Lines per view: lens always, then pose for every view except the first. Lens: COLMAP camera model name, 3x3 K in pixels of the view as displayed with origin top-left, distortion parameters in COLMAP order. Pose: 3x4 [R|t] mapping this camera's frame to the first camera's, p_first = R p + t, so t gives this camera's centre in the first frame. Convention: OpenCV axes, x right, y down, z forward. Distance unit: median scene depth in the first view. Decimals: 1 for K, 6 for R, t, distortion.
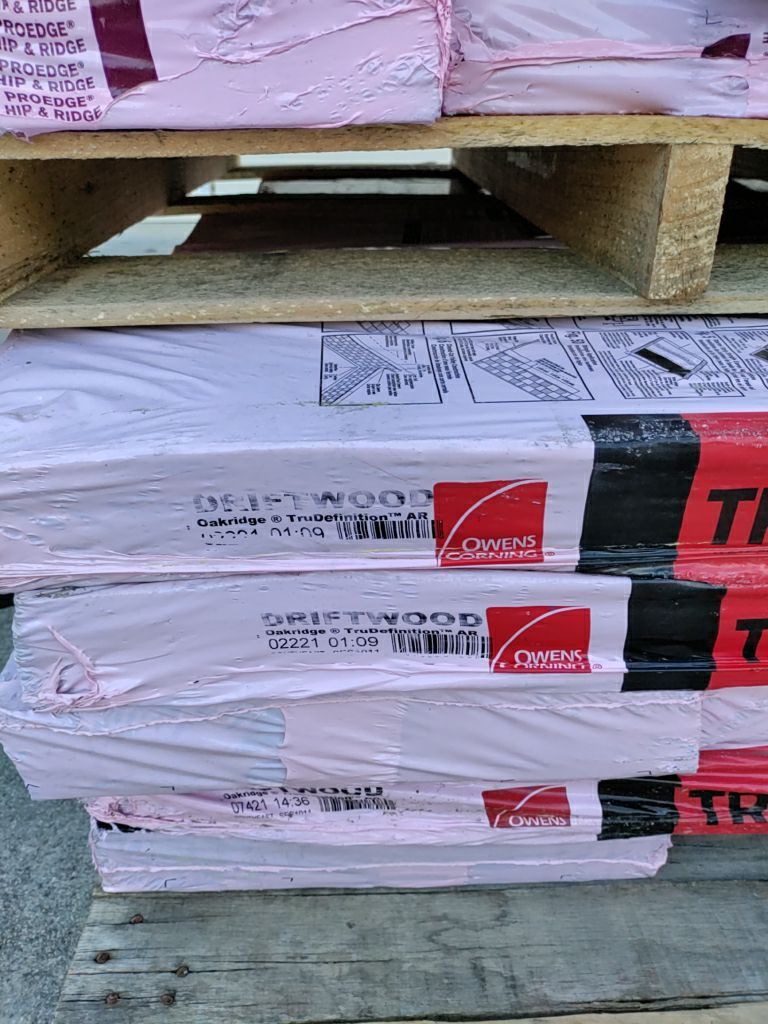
lens RADIAL K [[750.6, 0, 384.0], [0, 750.6, 512.0], [0, 0, 1]] dist [0.062486, -0.084641]
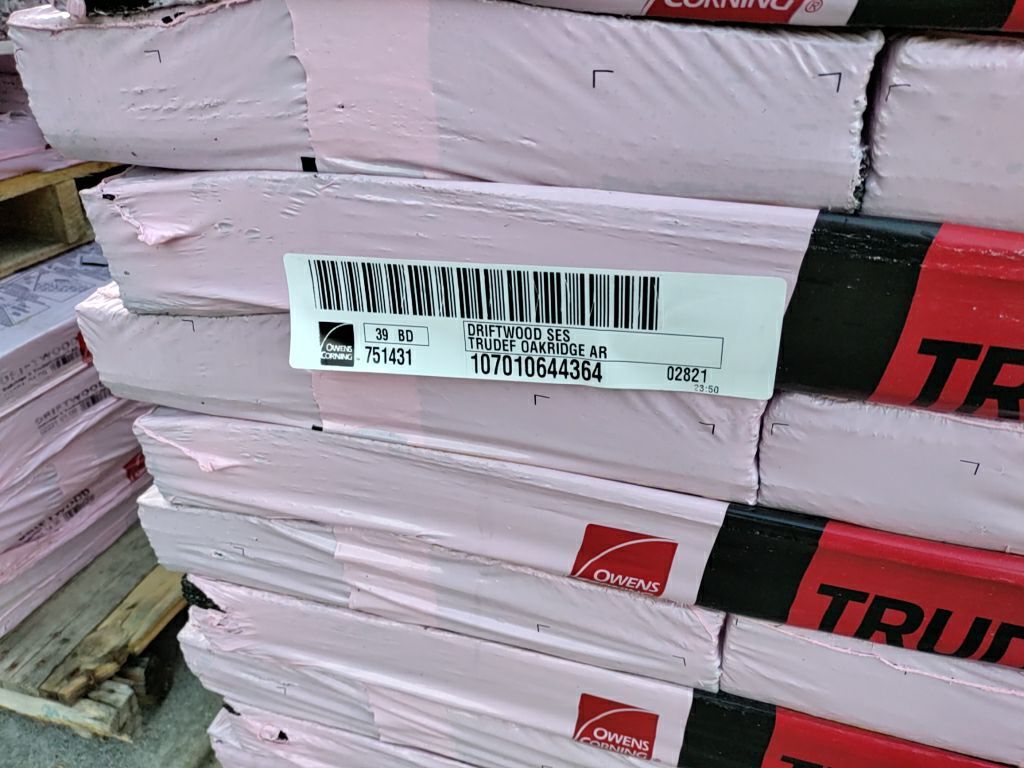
lens RADIAL K [[750.6, 0, 512.0], [0, 750.6, 384.0], [0, 0, 1]] dist [0.062486, -0.084641]
pose [[0.304982, -0.451400, 0.838585, -1.550346], [0.404691, 0.858508, 0.314943, -0.093303], [-0.862097, 0.243315, 0.444507, -1.248997]]
